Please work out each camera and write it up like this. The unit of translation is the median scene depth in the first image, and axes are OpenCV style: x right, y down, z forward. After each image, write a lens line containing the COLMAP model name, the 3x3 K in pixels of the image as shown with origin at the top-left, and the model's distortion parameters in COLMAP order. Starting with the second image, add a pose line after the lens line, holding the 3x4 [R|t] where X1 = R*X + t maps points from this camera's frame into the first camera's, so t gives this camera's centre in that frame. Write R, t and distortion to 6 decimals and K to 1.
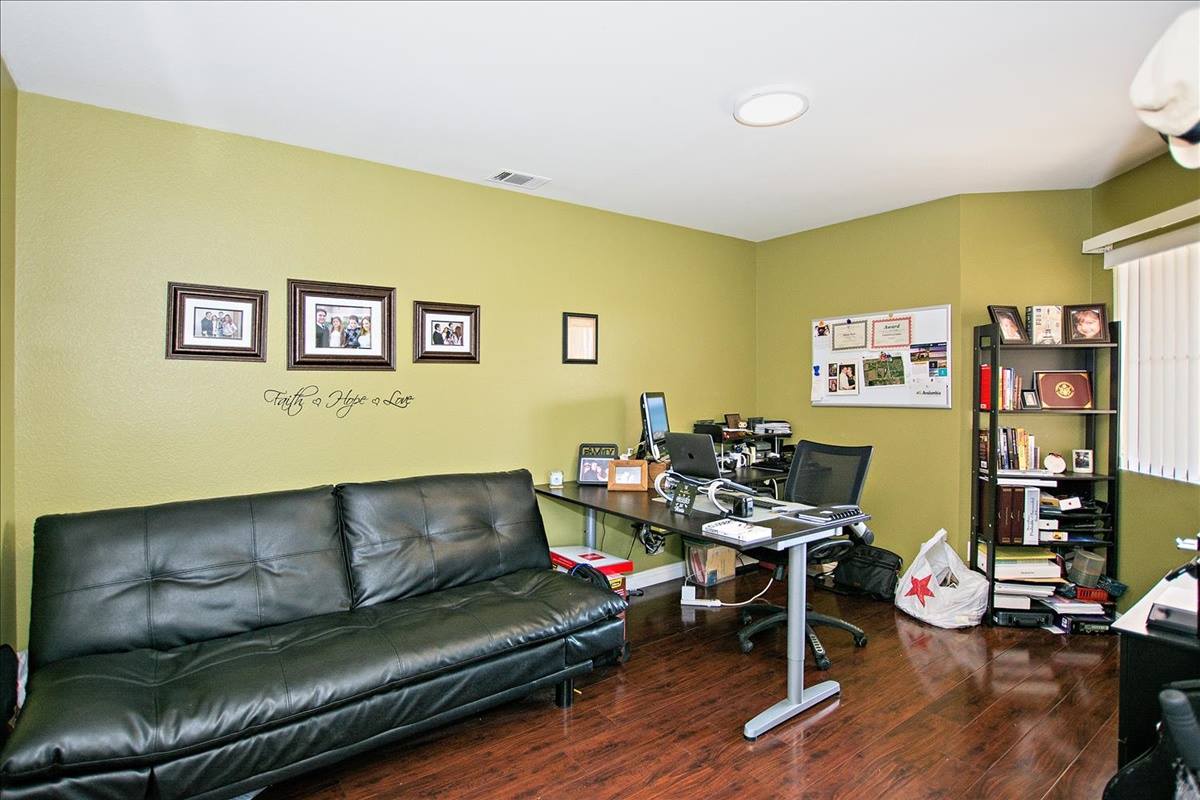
lens RADIAL K [[606.7, 0, 601.6], [0, 606.7, 387.6], [0, 0, 1]] dist [-0.004171, 0.000916]
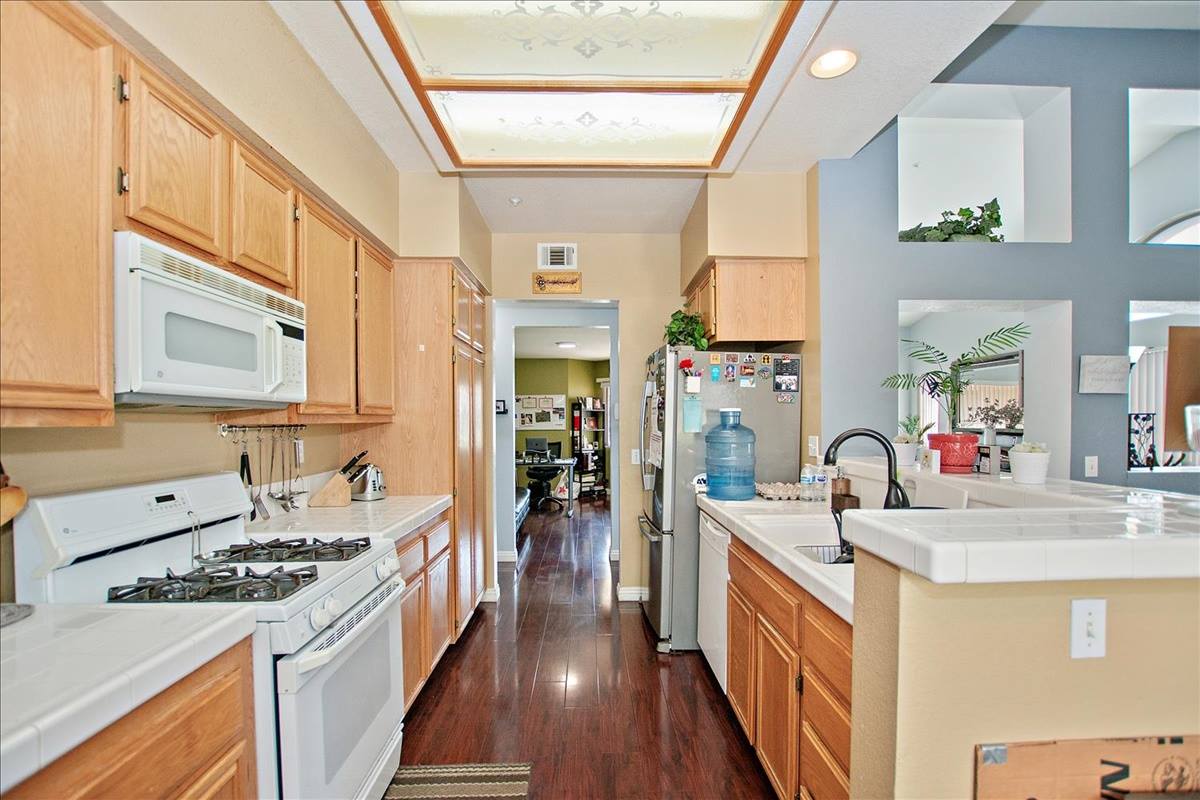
lens RADIAL K [[539.3, 0, 592.8], [0, 539.3, 426.5], [0, 0, 1]] dist [-0.025601, 0.001857]
pose [[0.583164, -0.002131, 0.812352, -1.616163], [-0.002383, 0.999988, 0.004334, 0.005964], [-0.812351, -0.004463, 0.583152, -0.703329]]
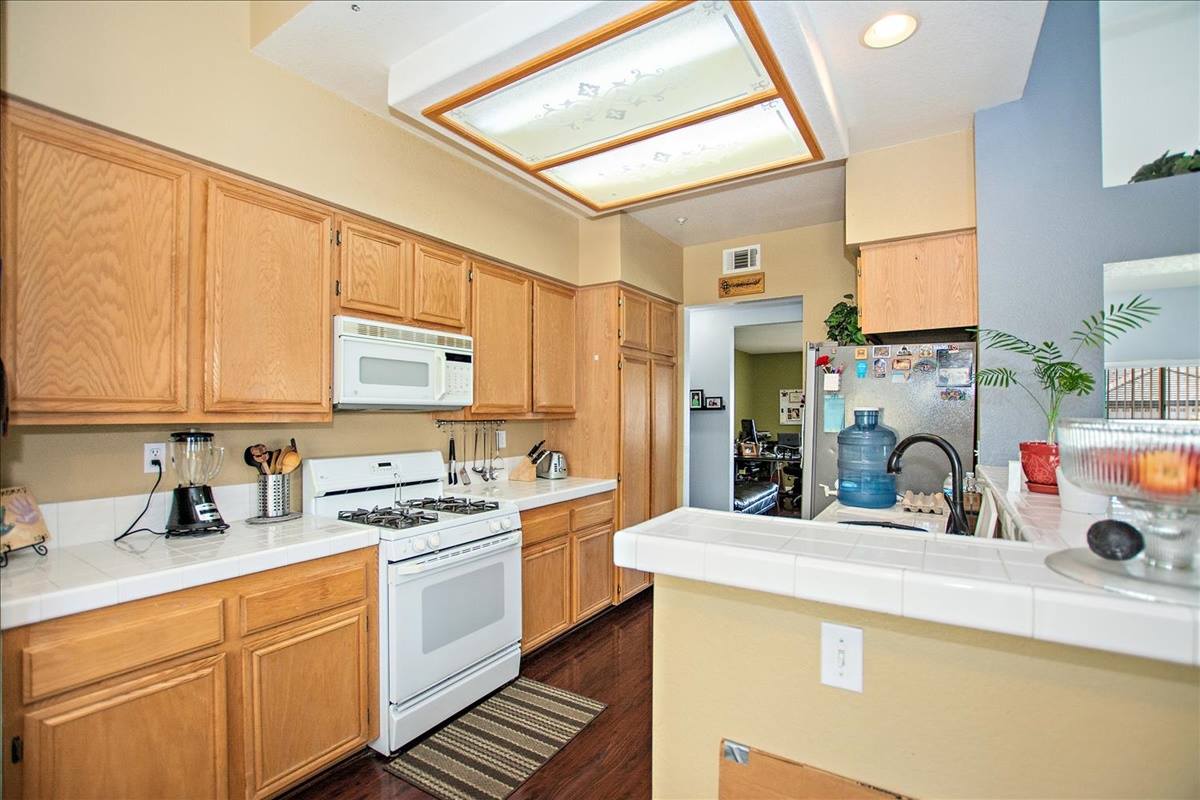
lens RADIAL K [[539.3, 0, 606.2], [0, 539.3, 410.8], [0, 0, 1]] dist [-0.025601, 0.001857]
pose [[0.936242, 0.012159, 0.351146, -1.394411], [-0.010778, 0.999925, -0.005888, -0.007662], [-0.351191, 0.001728, 0.936302, -1.026935]]
